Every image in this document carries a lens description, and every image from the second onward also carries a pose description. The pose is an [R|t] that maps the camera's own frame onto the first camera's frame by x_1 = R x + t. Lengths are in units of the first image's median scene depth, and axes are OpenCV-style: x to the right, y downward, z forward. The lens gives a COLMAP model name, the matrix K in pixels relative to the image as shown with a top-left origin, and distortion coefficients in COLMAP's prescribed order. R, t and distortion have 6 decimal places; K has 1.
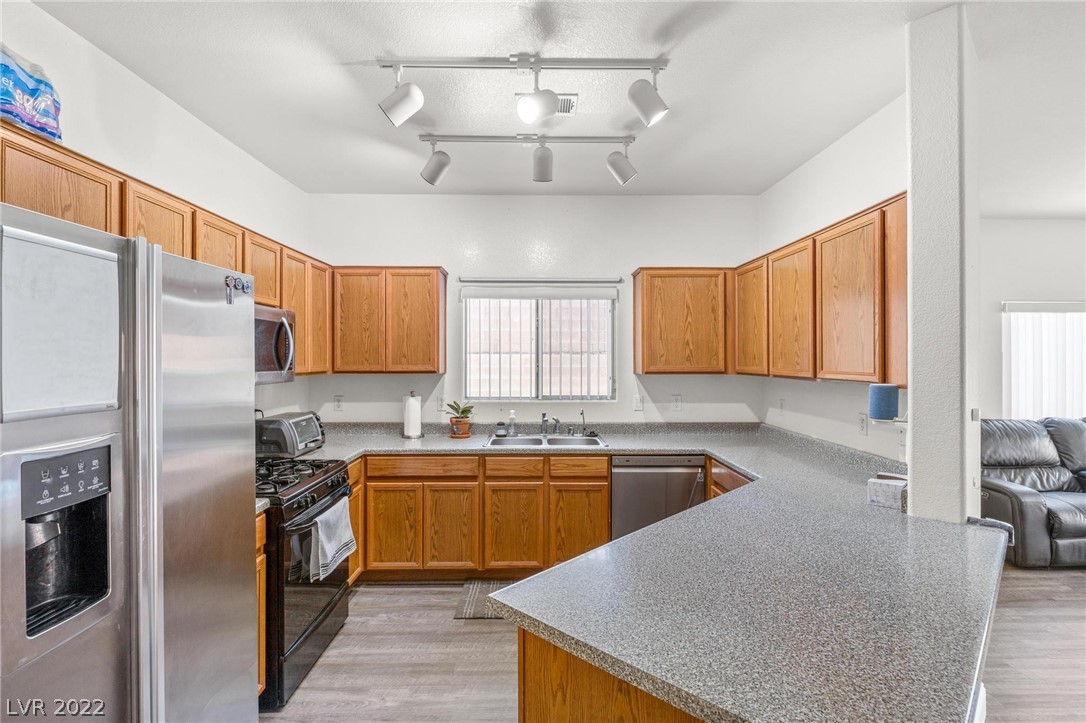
lens RADIAL K [[523.2, 0, 541.8], [0, 523.2, 354.0], [0, 0, 1]] dist [-0.006377, 0.000094]
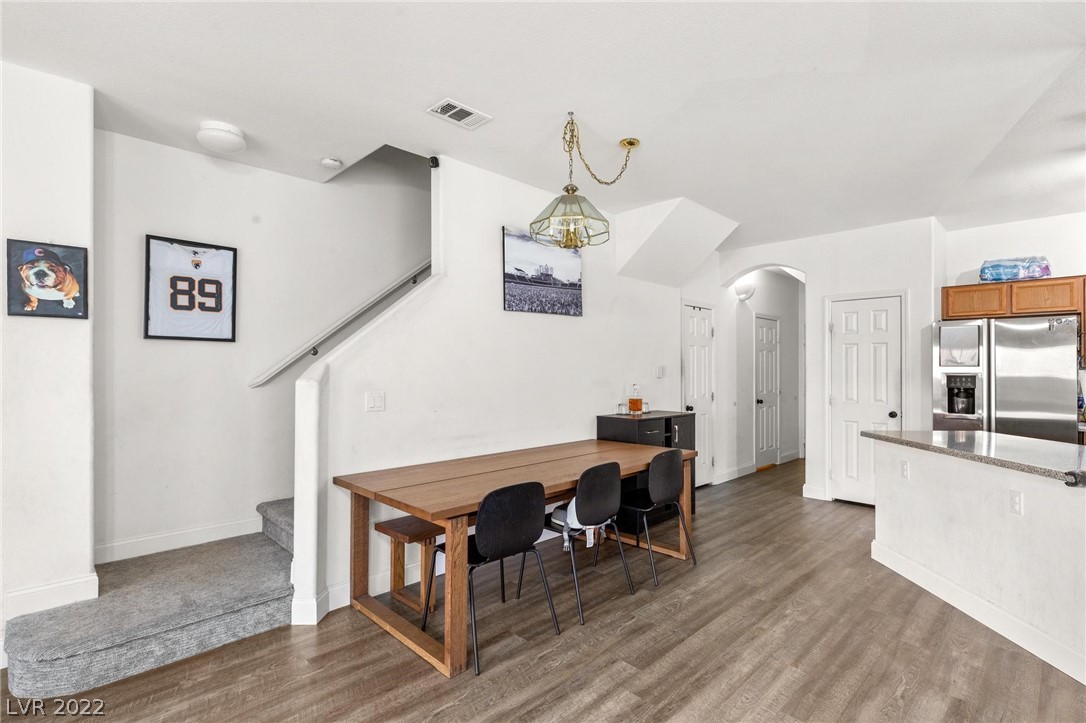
lens RADIAL K [[518.0, 0, 559.3], [0, 518.0, 362.6], [0, 0, 1]] dist [0.002593, 0.000570]
pose [[-0.710424, -0.011550, -0.703679, 1.374624], [-0.000269, 0.999870, -0.016140, 0.048842], [0.703774, -0.011277, -0.710334, 0.534132]]
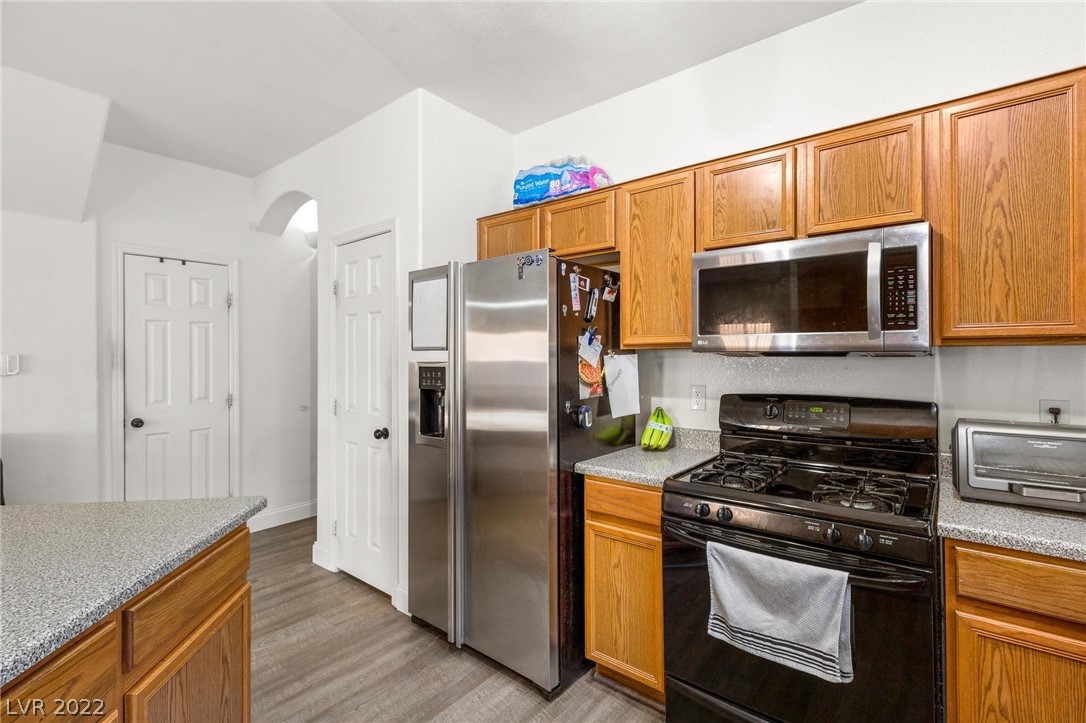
lens RADIAL K [[499.2, 0, 547.4], [0, 499.2, 354.0], [0, 0, 1]] dist [0.002434, -0.000308]
pose [[-0.636107, 0.001882, -0.771599, 0.153670], [0.009797, 0.999936, -0.005638, 0.047322], [0.771539, -0.011146, -0.636084, 0.887644]]
